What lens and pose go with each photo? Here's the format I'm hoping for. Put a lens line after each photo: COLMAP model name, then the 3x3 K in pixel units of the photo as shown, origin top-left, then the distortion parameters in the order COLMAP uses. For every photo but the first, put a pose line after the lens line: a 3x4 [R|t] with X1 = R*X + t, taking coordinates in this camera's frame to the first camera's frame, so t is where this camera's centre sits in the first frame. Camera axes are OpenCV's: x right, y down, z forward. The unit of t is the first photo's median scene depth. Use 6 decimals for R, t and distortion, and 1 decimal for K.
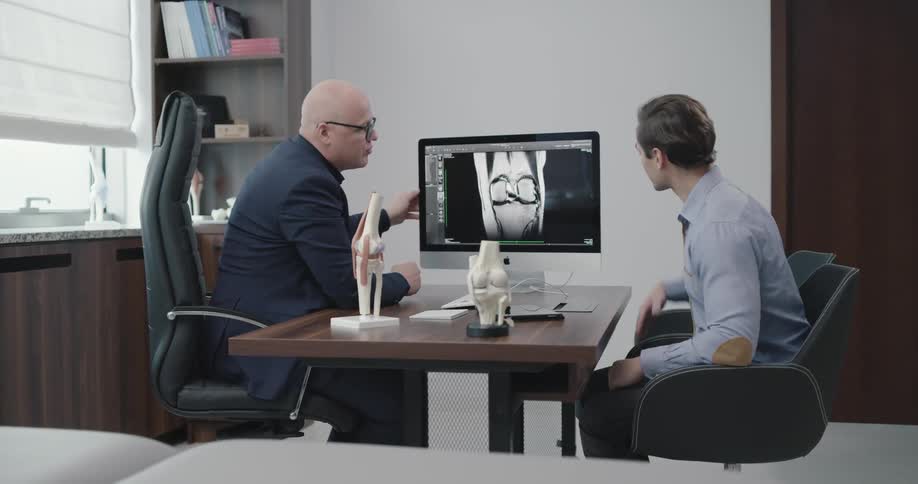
lens RADIAL K [[1059.7, 0, 461.9], [0, 1059.7, 220.1], [0, 0, 1]] dist [-0.011041, 0.000000]
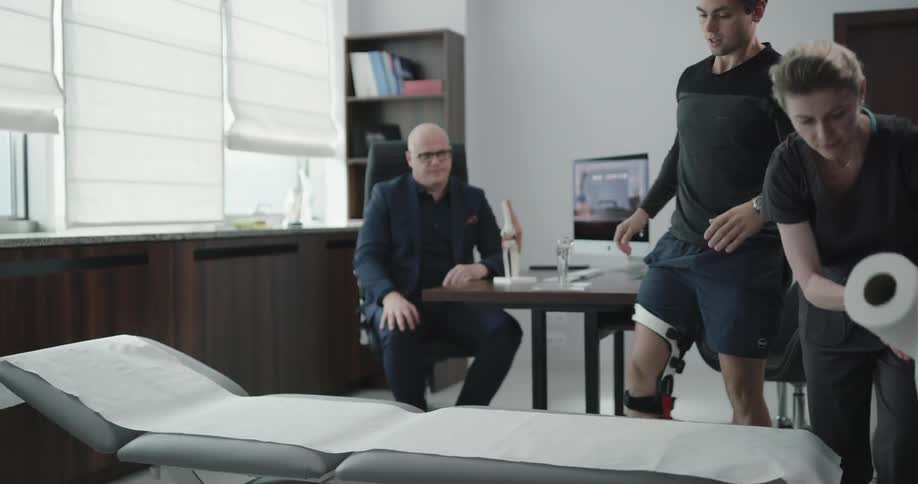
lens RADIAL K [[1059.7, 0, 454.9], [0, 1059.7, 238.3], [0, 0, 1]] dist [-0.011041, 0.000000]
pose [[0.990428, 0.000684, -0.138030, 0.024688], [0.001329, 0.999894, 0.014492, 0.003397], [0.138025, -0.014537, 0.990322, -0.293132]]
